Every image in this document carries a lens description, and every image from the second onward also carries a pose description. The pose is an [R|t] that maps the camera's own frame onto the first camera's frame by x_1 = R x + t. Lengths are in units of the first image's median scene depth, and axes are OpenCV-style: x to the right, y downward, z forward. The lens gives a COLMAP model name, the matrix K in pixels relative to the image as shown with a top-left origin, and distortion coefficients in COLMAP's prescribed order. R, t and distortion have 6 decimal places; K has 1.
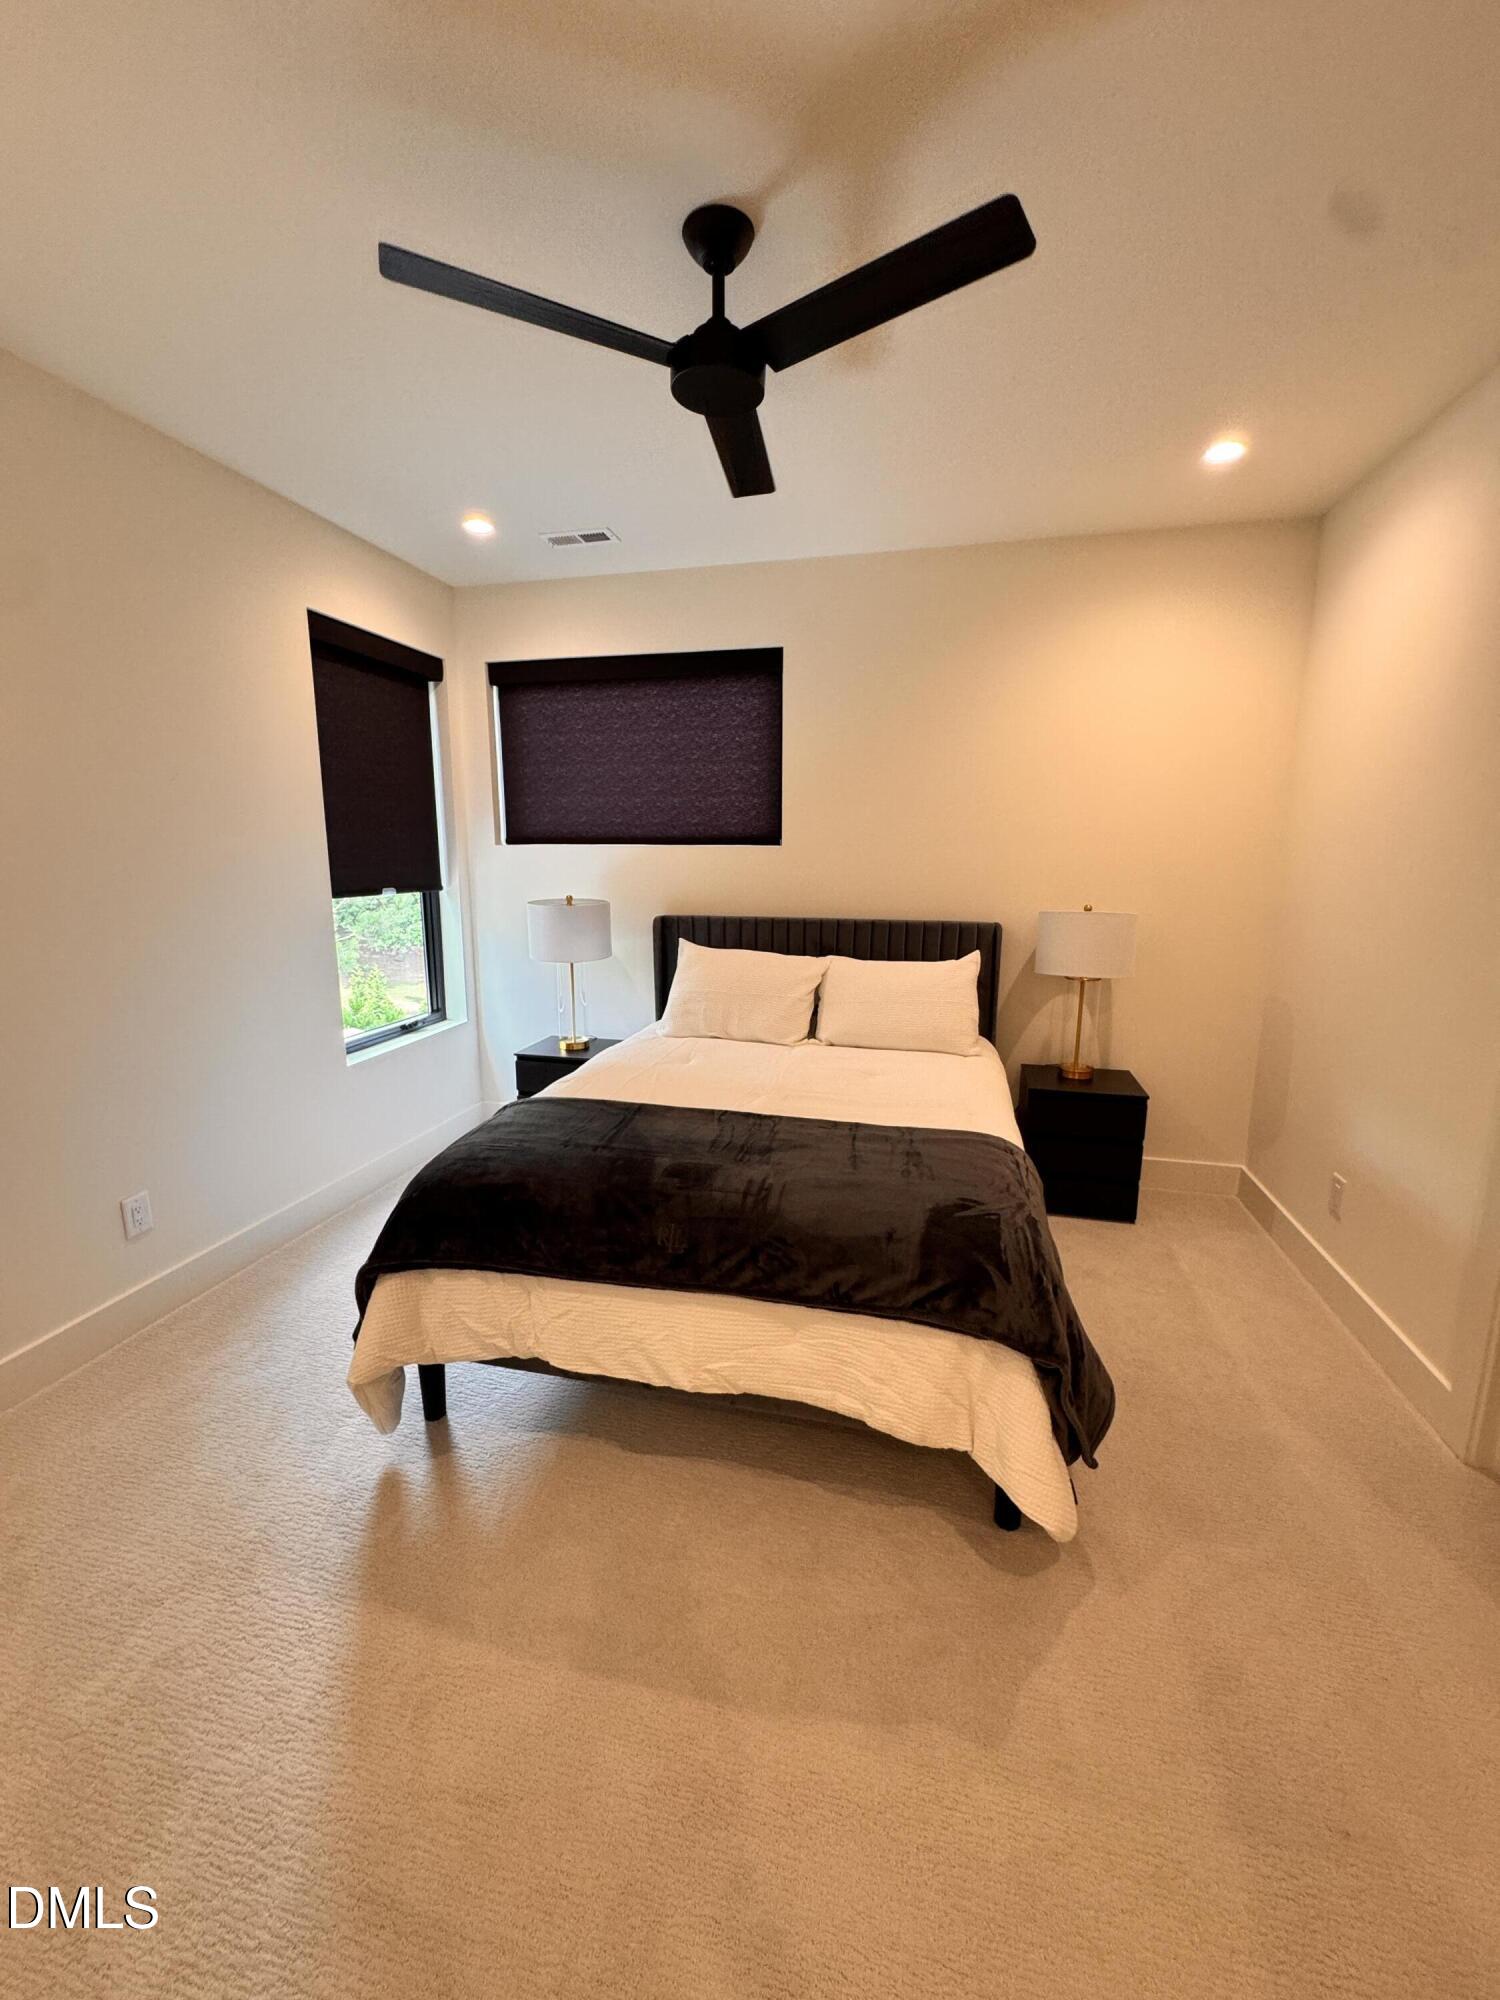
lens RADIAL K [[831.5, 0, 750.0], [0, 831.5, 1000.0], [0, 0, 1]] dist [0.001955, 0.000246]
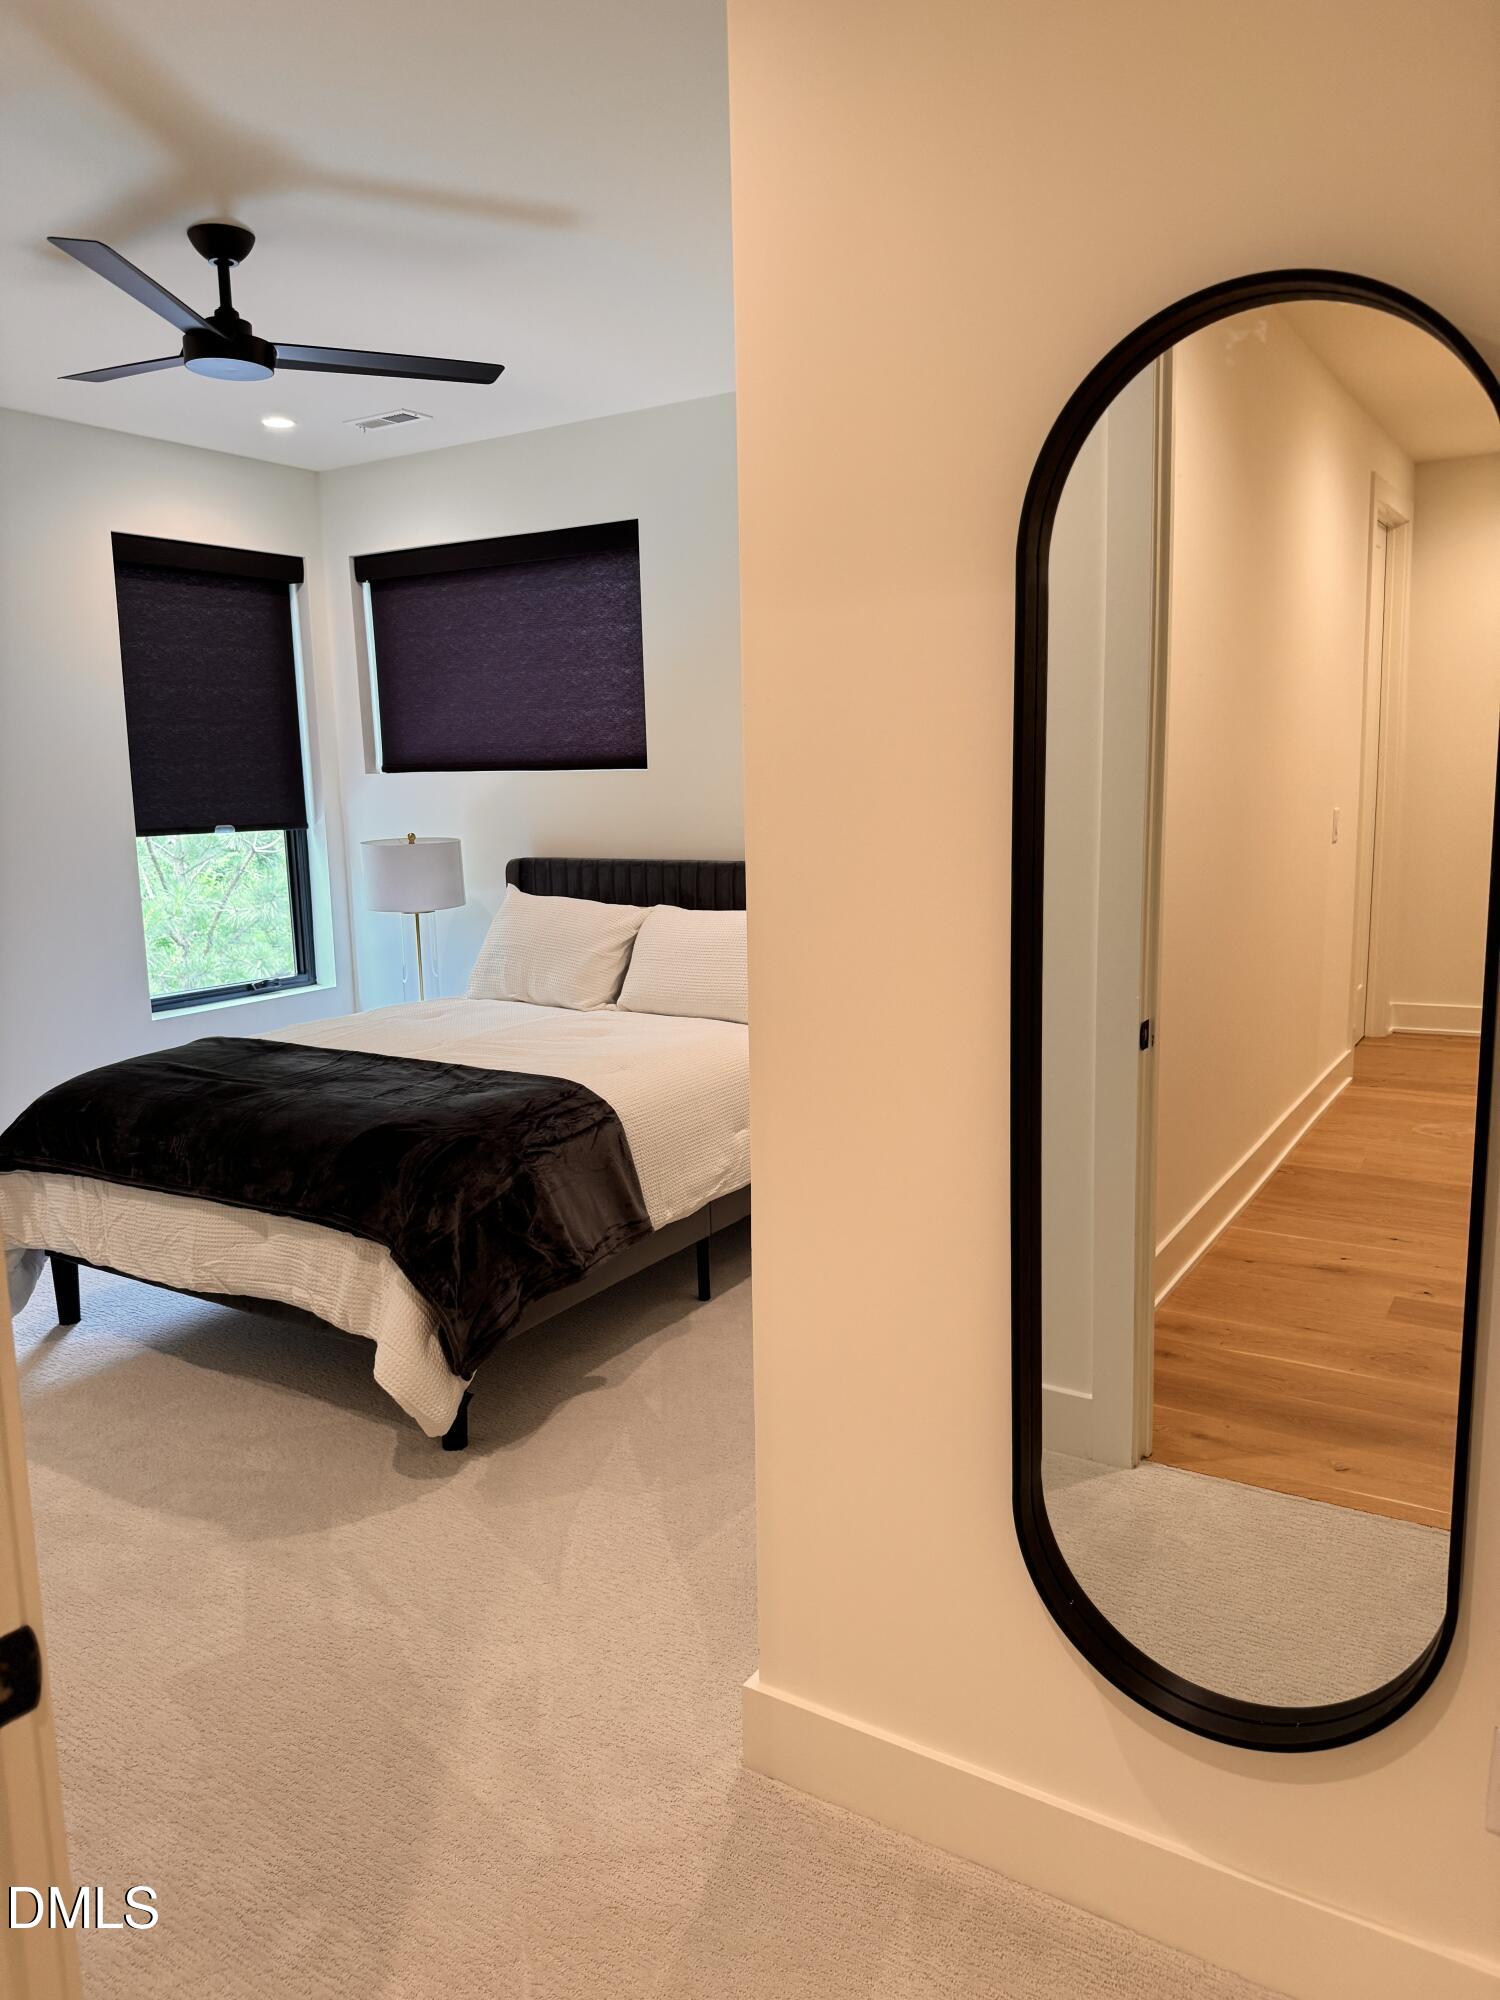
lens RADIAL K [[1404.2, 0, 750.0], [0, 1404.2, 1000.0], [0, 0, 1]] dist [0.091305, -0.161053]
pose [[0.952332, 0.027265, -0.303843, 0.557464], [-0.030352, 0.999524, -0.005442, 0.041197], [0.303550, 0.014405, 0.952707, -0.258976]]
